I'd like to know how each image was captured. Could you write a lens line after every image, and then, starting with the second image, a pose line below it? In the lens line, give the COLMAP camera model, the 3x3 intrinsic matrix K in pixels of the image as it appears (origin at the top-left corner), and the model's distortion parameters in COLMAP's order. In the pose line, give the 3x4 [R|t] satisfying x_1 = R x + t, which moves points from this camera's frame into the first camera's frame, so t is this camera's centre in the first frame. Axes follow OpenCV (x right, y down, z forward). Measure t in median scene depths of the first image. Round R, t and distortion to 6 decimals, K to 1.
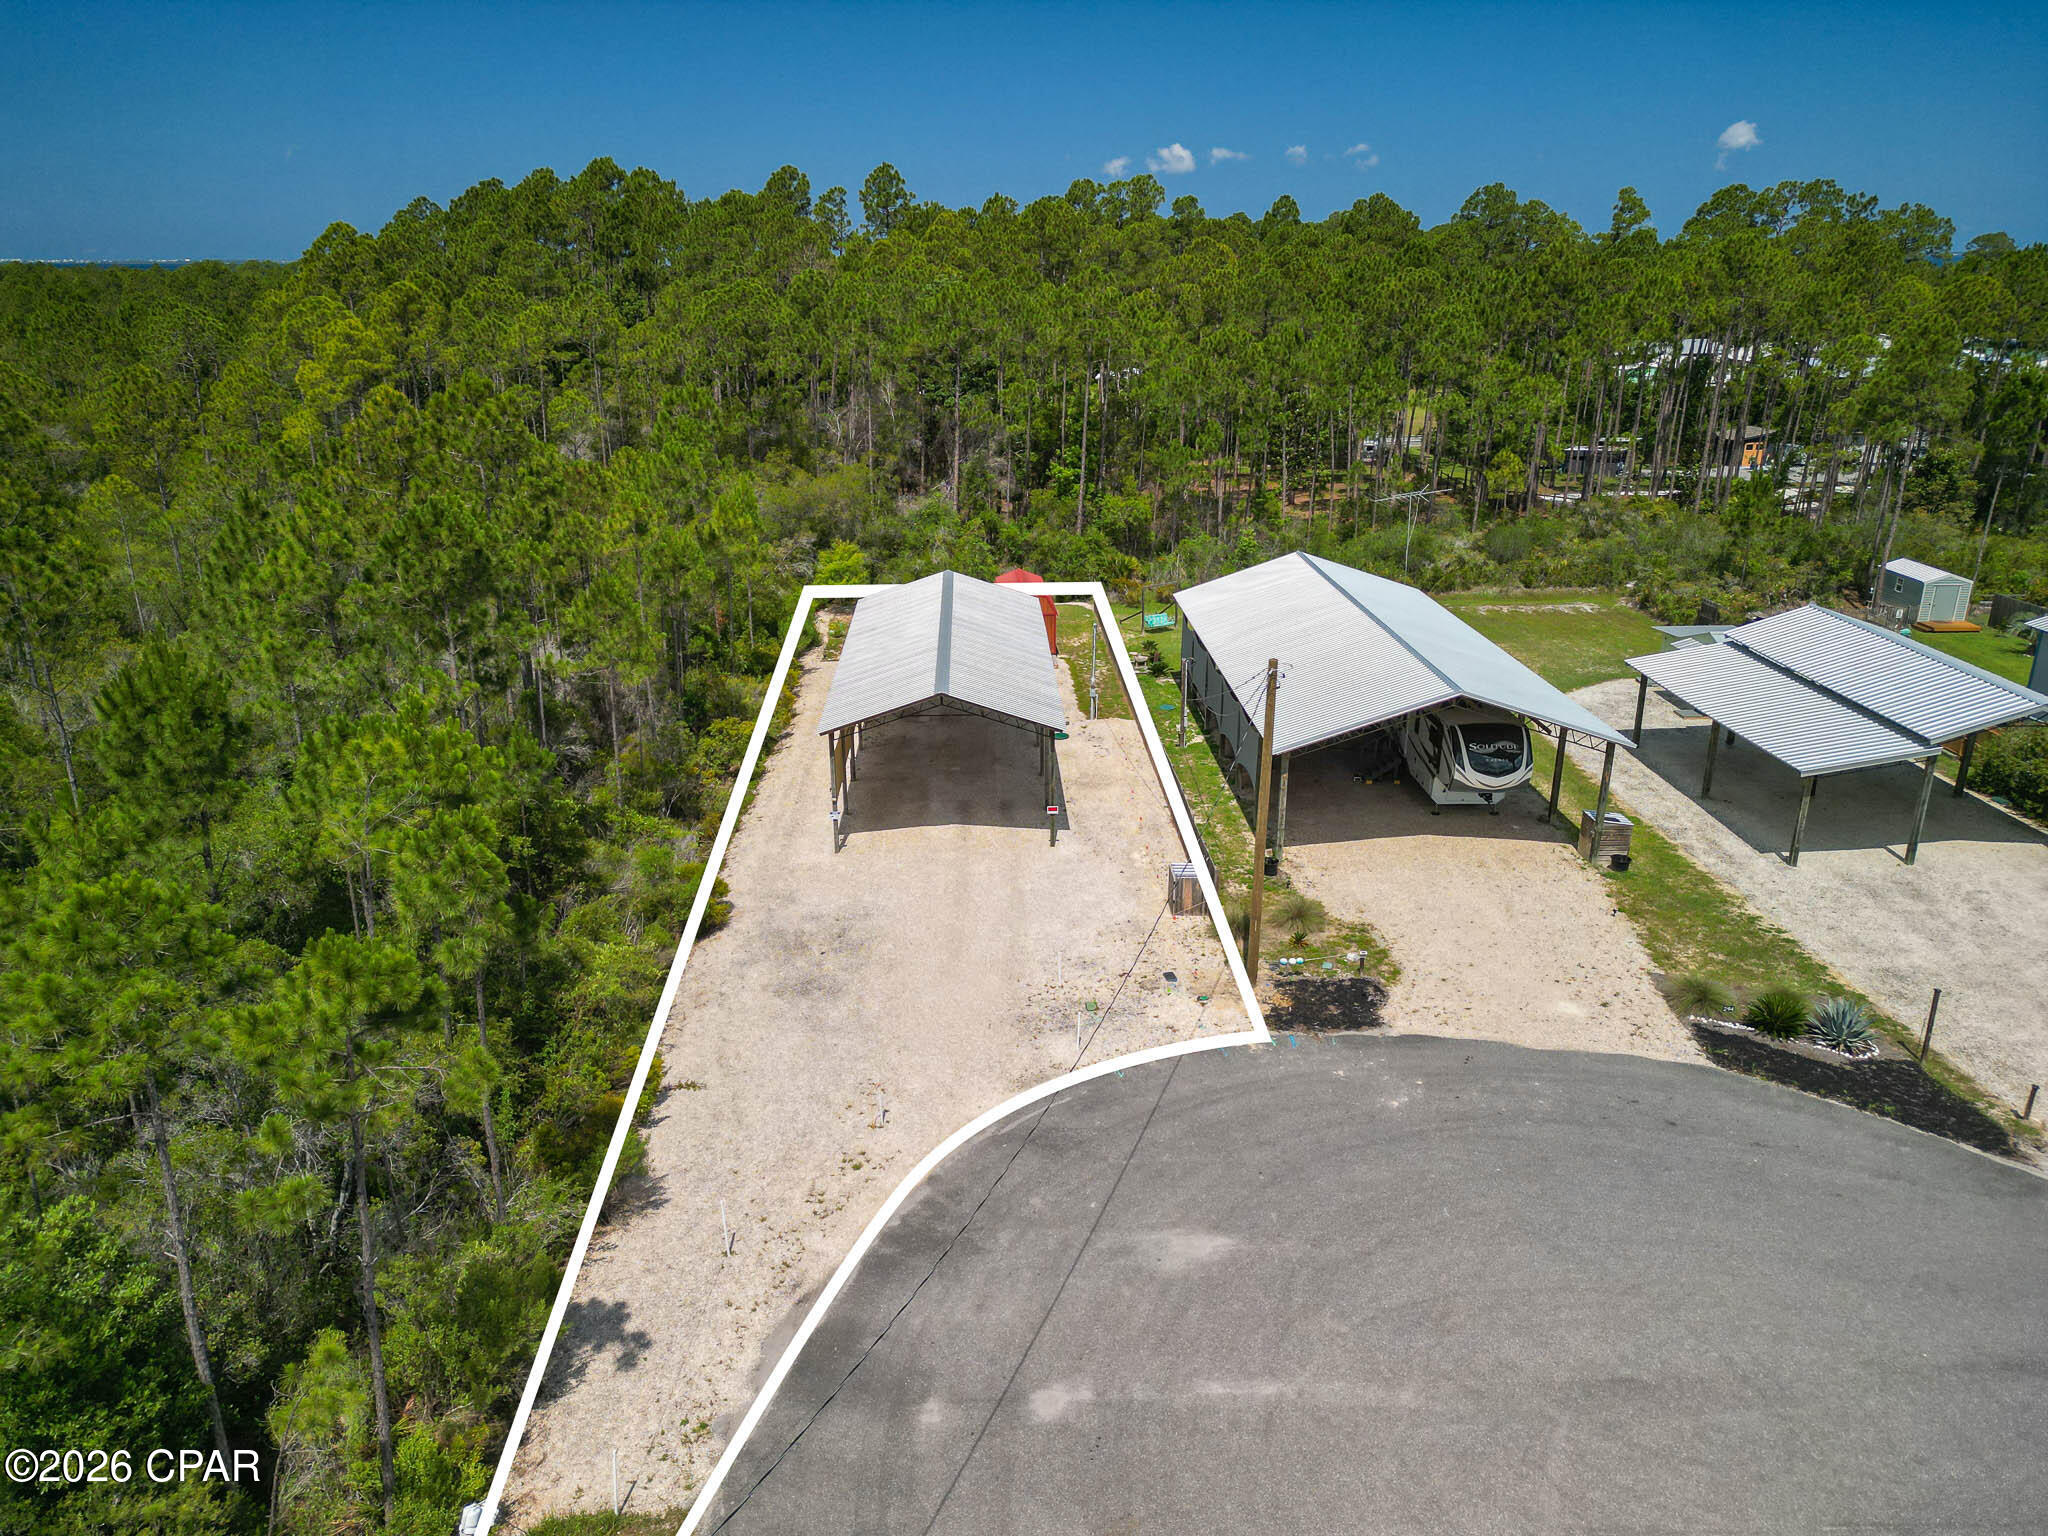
lens RADIAL K [[1429.2, 0, 1025.4], [0, 1429.2, 774.4], [0, 0, 1]] dist [0.073467, -0.067199]
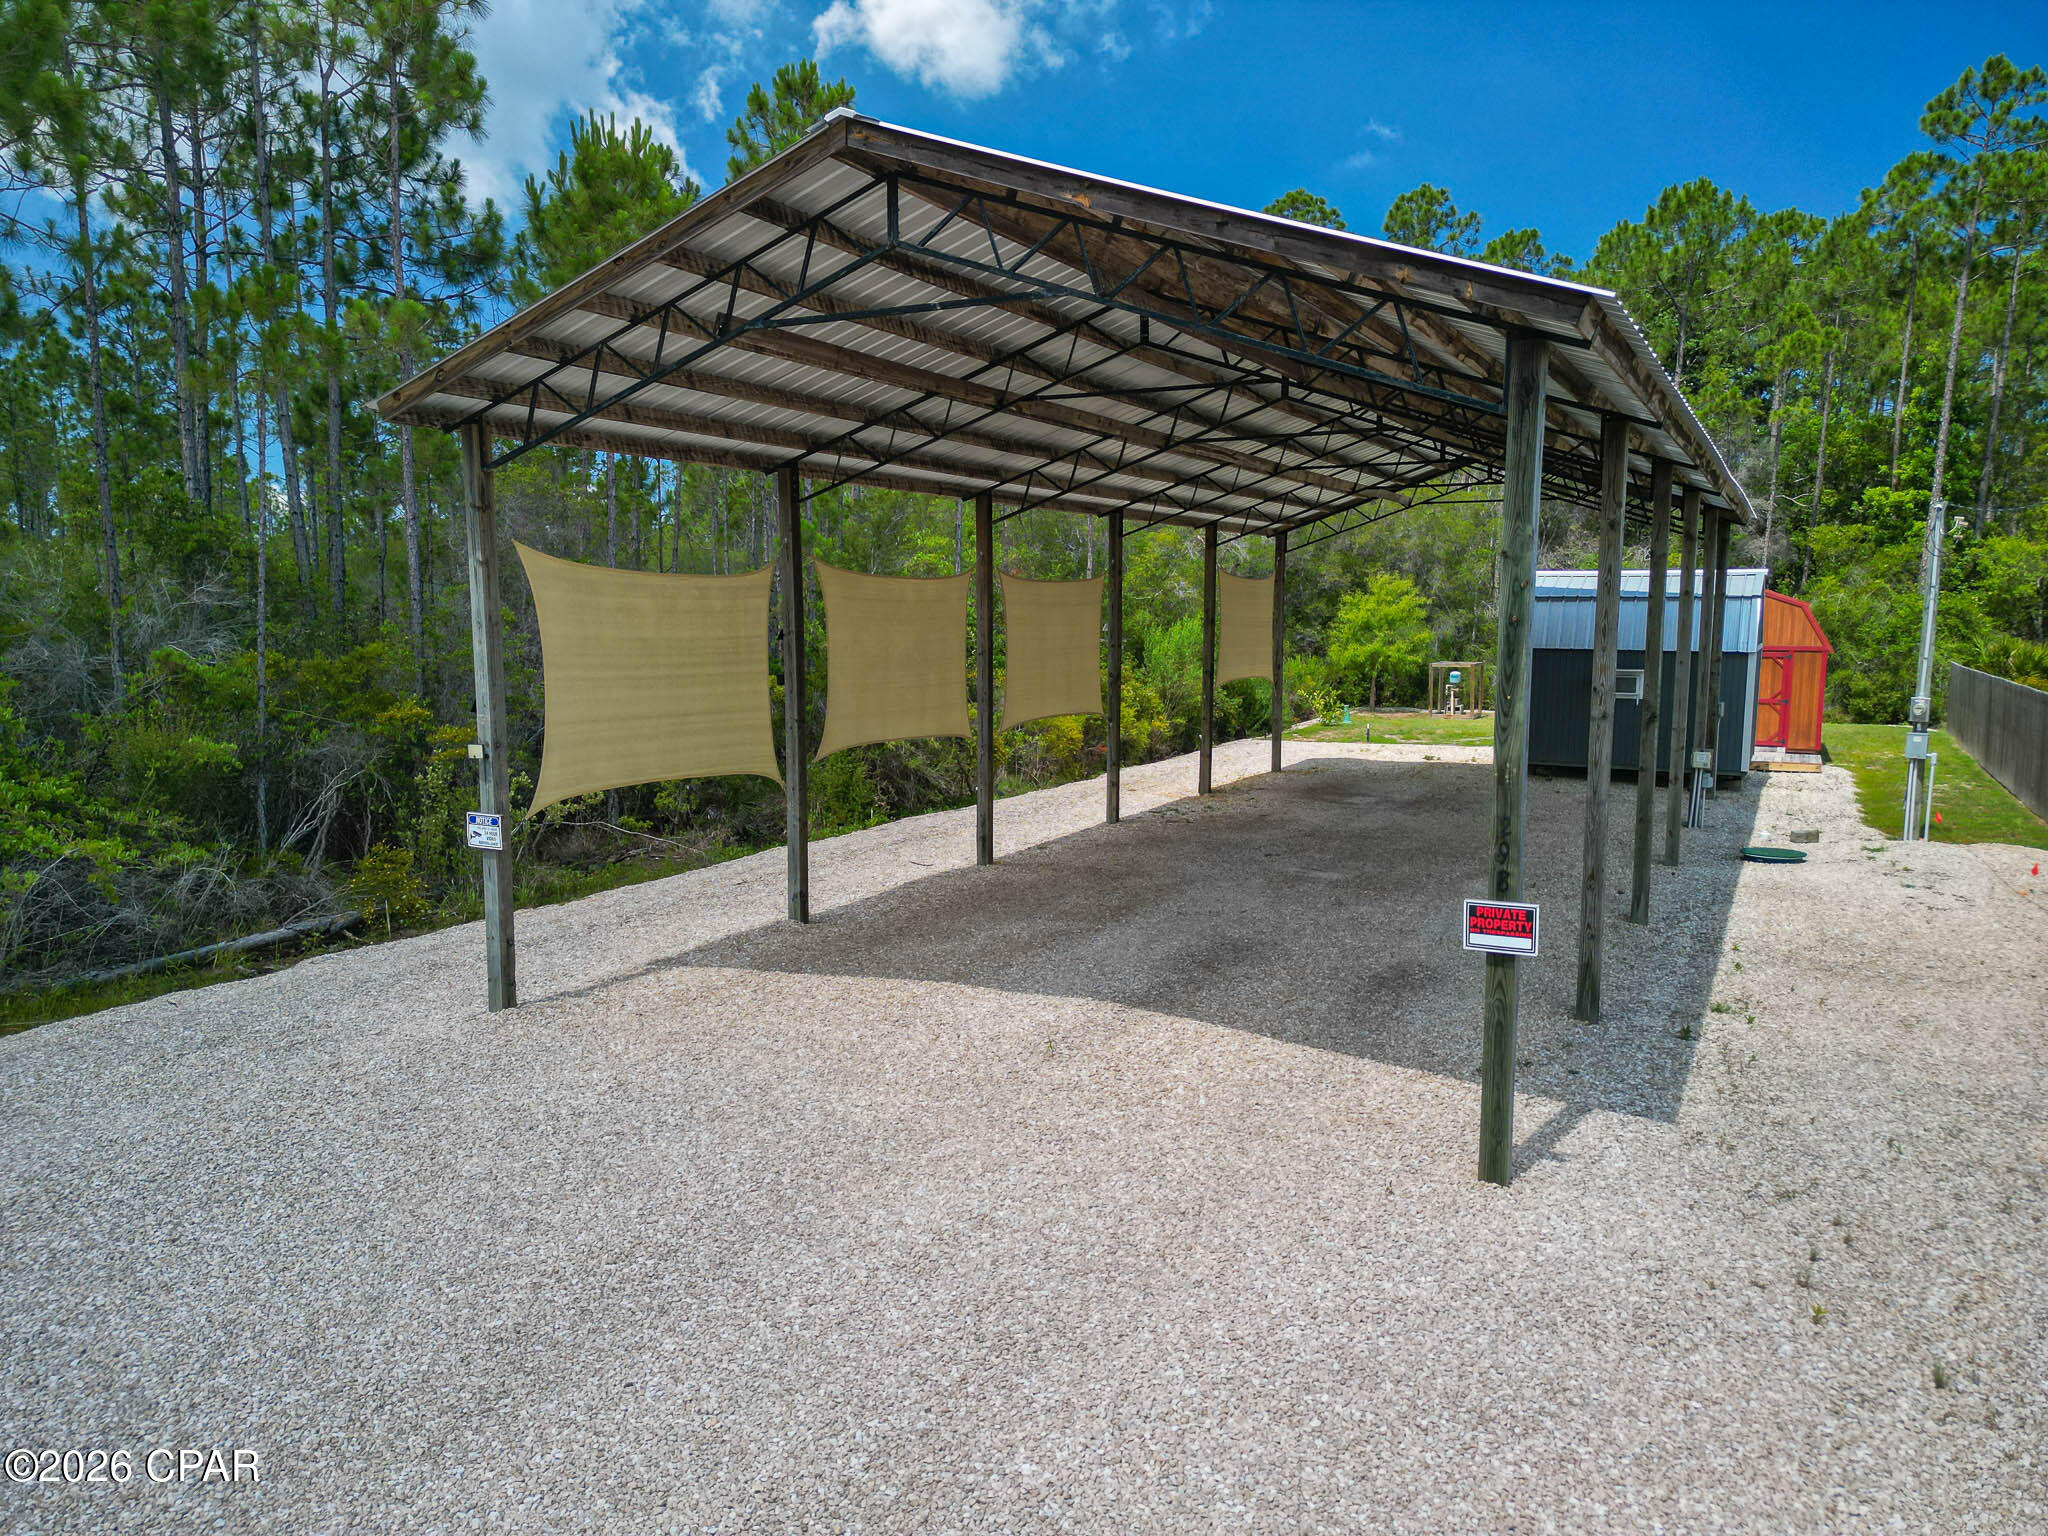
lens RADIAL K [[1439.9, 0, 1025.0], [0, 1439.9, 774.9], [0, 0, 1]] dist [0.035679, 0.001713]
pose [[0.862994, 0.066193, -0.500858, 0.057644], [-0.175723, 0.968808, -0.174738, 0.050618], [0.473669, 0.238810, 0.847707, 0.953044]]
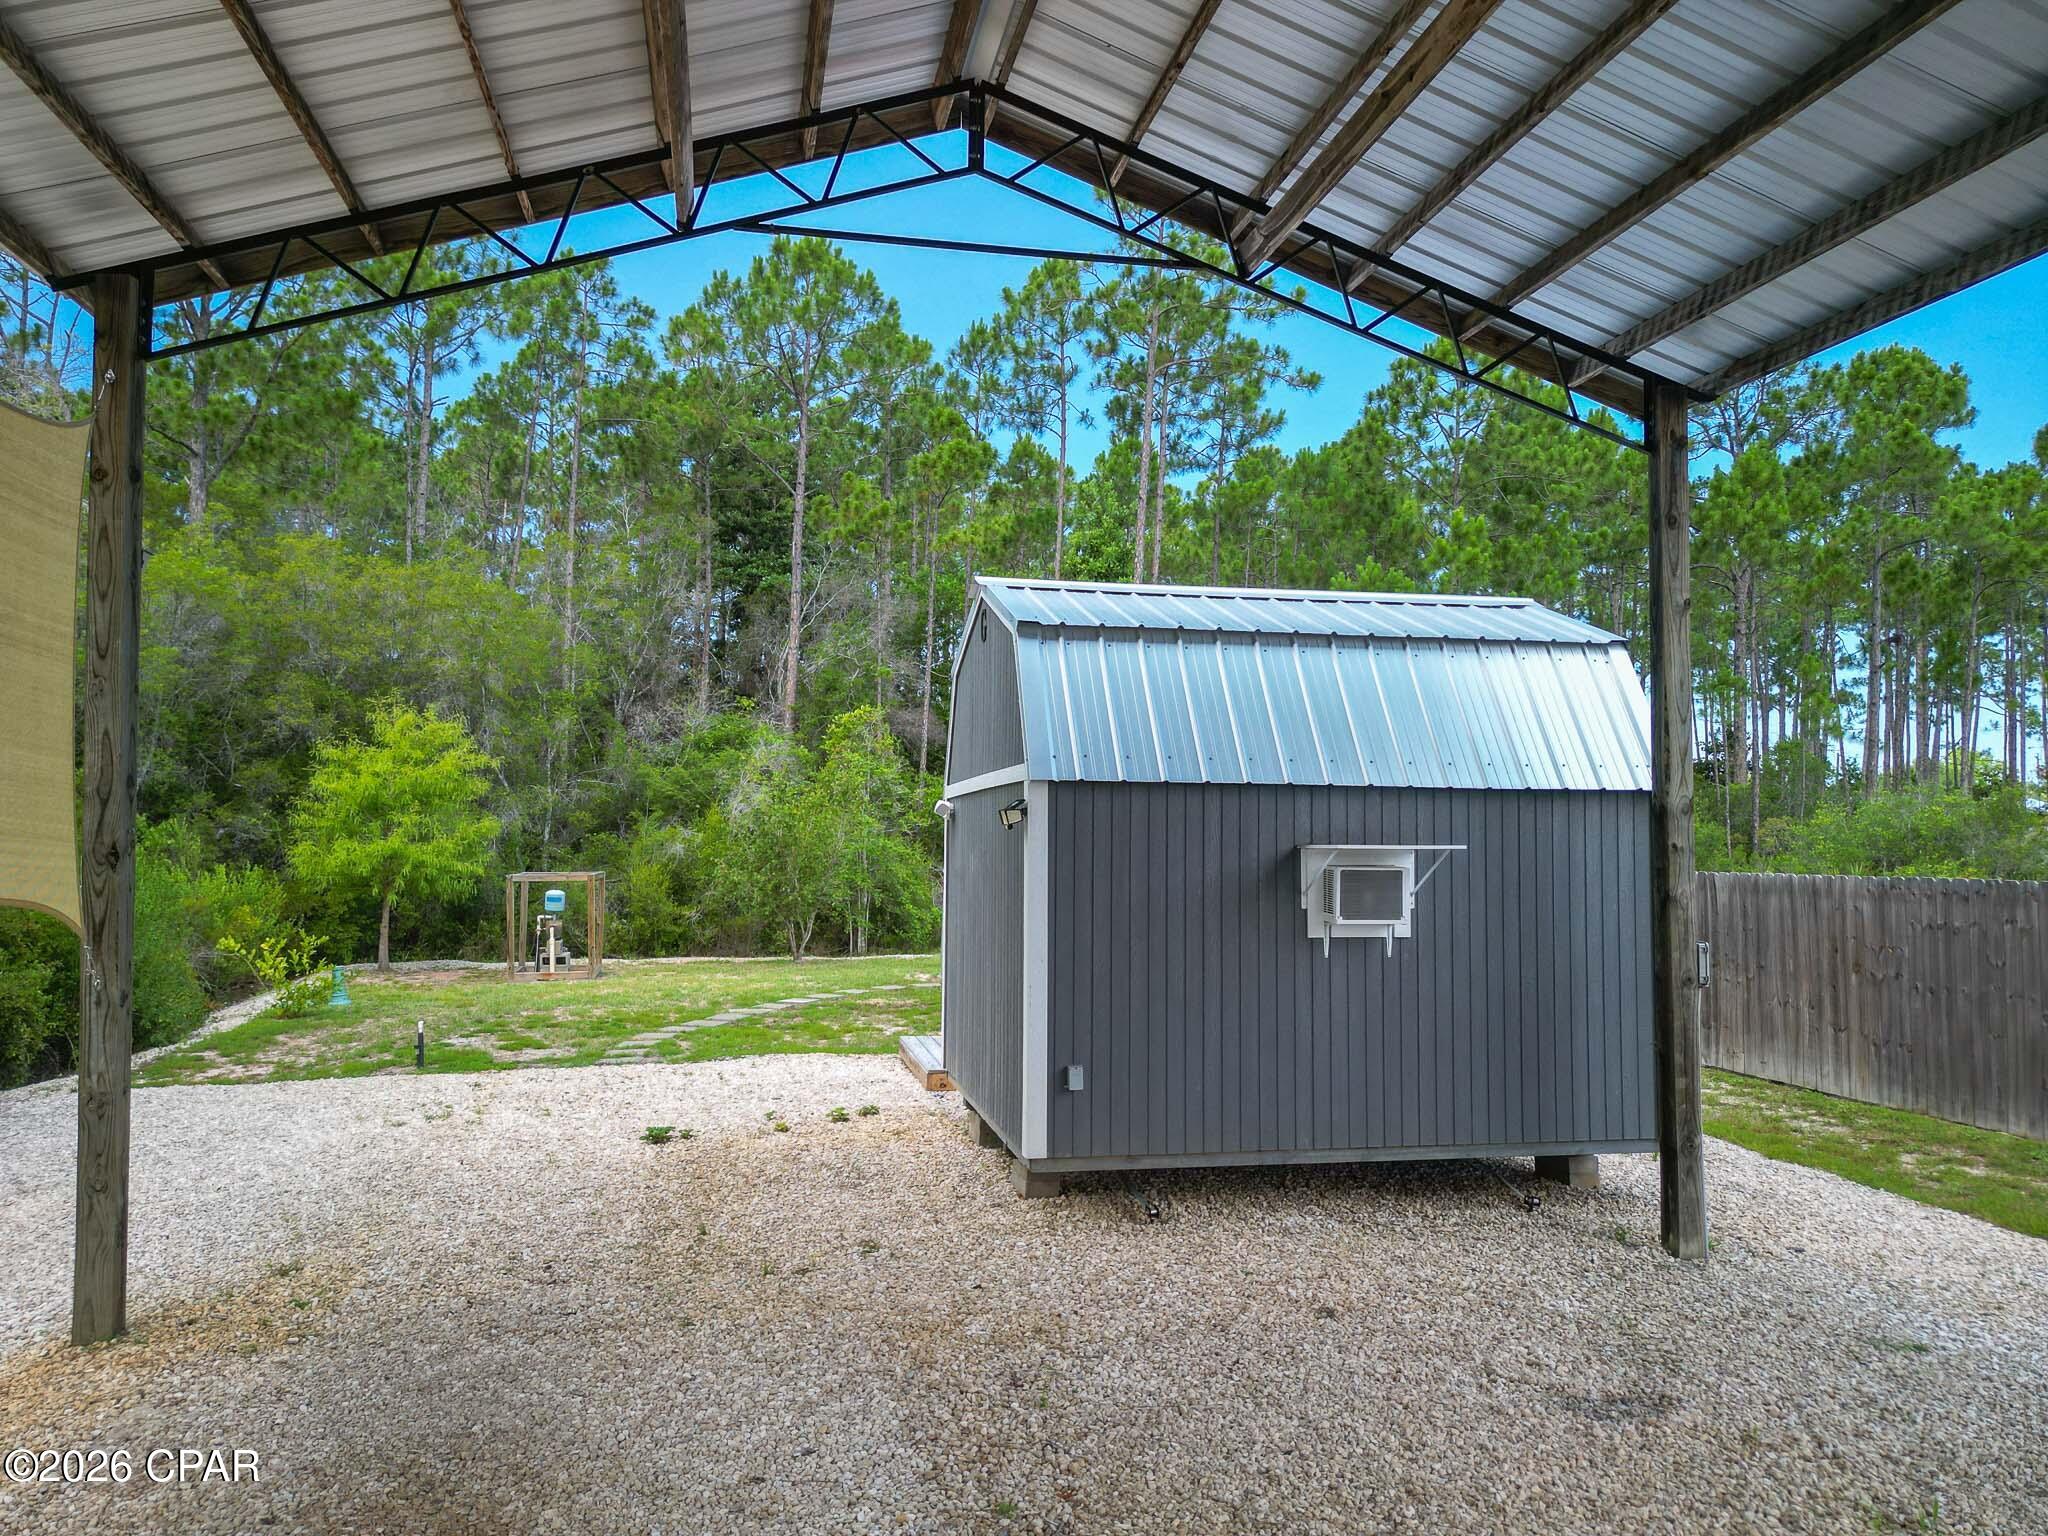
lens RADIAL K [[1439.9, 0, 1025.0], [0, 1439.9, 774.9], [0, 0, 1]] dist [0.035679, 0.001713]
pose [[0.987536, 0.016647, 0.156512, -0.099902], [0.043397, 0.927047, -0.372426, -0.075407], [-0.151293, 0.374576, 0.914769, 1.383247]]
